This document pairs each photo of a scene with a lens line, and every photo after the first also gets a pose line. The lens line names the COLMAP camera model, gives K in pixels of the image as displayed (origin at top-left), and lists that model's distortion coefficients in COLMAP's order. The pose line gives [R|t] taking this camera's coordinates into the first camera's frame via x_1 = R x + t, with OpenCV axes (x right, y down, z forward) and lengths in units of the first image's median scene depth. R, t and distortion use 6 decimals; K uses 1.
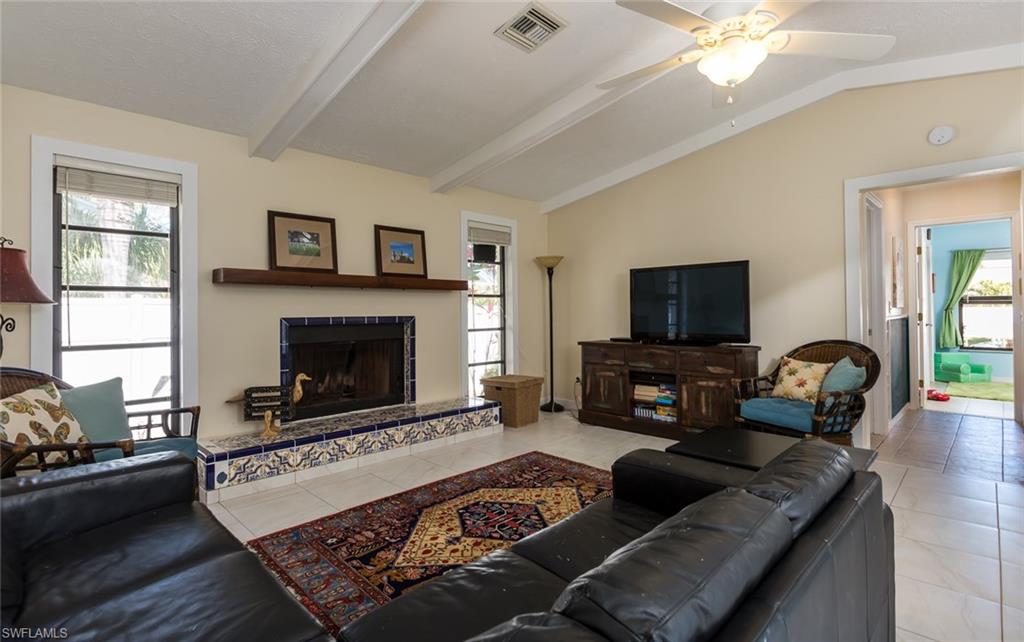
lens RADIAL K [[484.6, 0, 512.3], [0, 484.6, 311.8], [0, 0, 1]] dist [-0.011222, -0.000323]
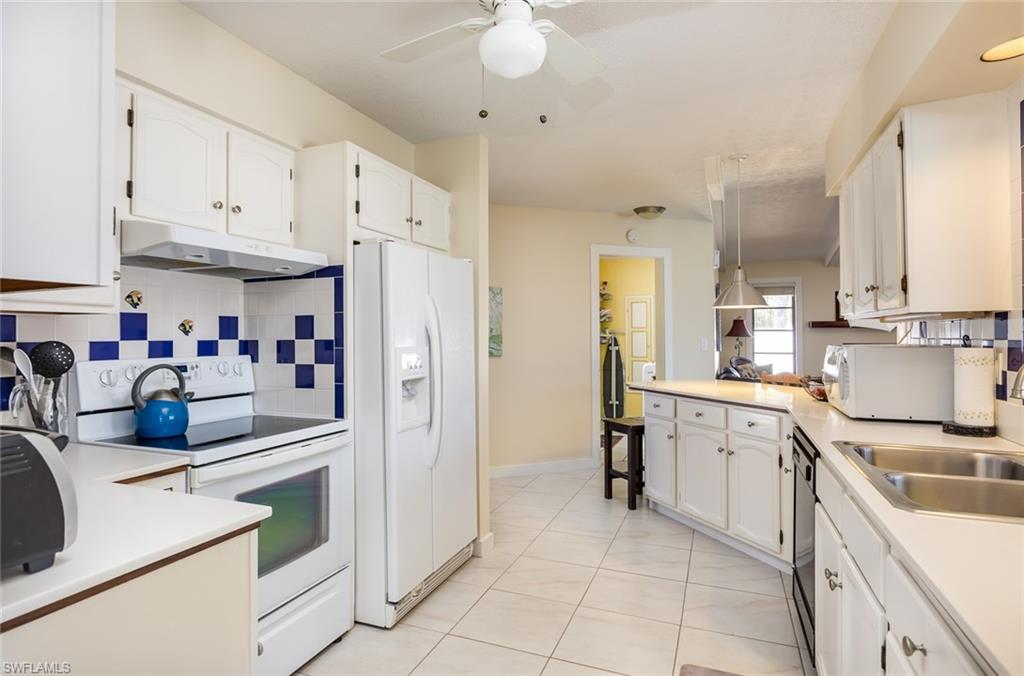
lens RADIAL K [[552.7, 0, 512.6], [0, 552.7, 337.3], [0, 0, 1]] dist [0.004551, 0.000396]
pose [[0.401282, 0.007433, -0.915924, 1.393142], [-0.004447, 0.999971, 0.006167, -0.029403], [0.915944, 0.001599, 0.401304, -1.525023]]
